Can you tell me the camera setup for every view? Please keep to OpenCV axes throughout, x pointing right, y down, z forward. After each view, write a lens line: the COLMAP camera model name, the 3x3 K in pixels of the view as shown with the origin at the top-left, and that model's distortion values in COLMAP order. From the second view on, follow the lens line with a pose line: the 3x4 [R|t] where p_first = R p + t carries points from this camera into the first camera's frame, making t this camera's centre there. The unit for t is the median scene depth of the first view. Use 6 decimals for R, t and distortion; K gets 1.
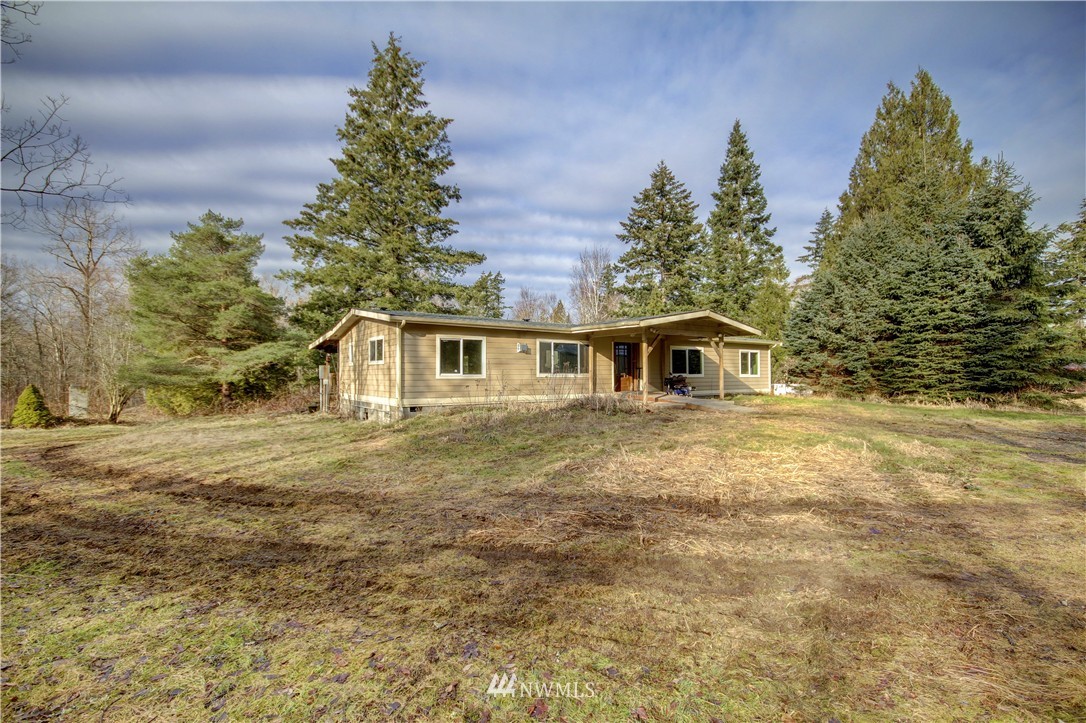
lens RADIAL K [[503.1, 0, 554.4], [0, 503.1, 364.1], [0, 0, 1]] dist [0.014146, -0.016987]
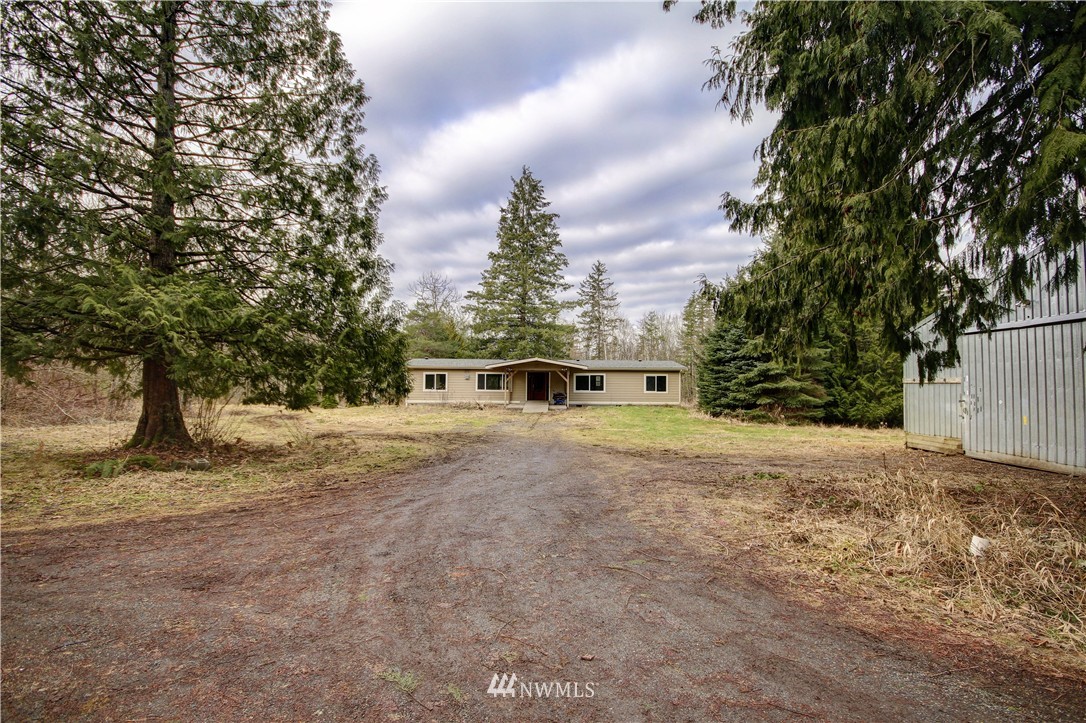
lens RADIAL K [[507.2, 0, 554.3], [0, 507.2, 357.3], [0, 0, 1]] dist [-0.000917, 0.000003]
pose [[0.823961, -0.020177, -0.566287, 1.300773], [0.005034, 0.999587, -0.028291, -0.049530], [0.566624, 0.020460, 0.823723, -0.457056]]
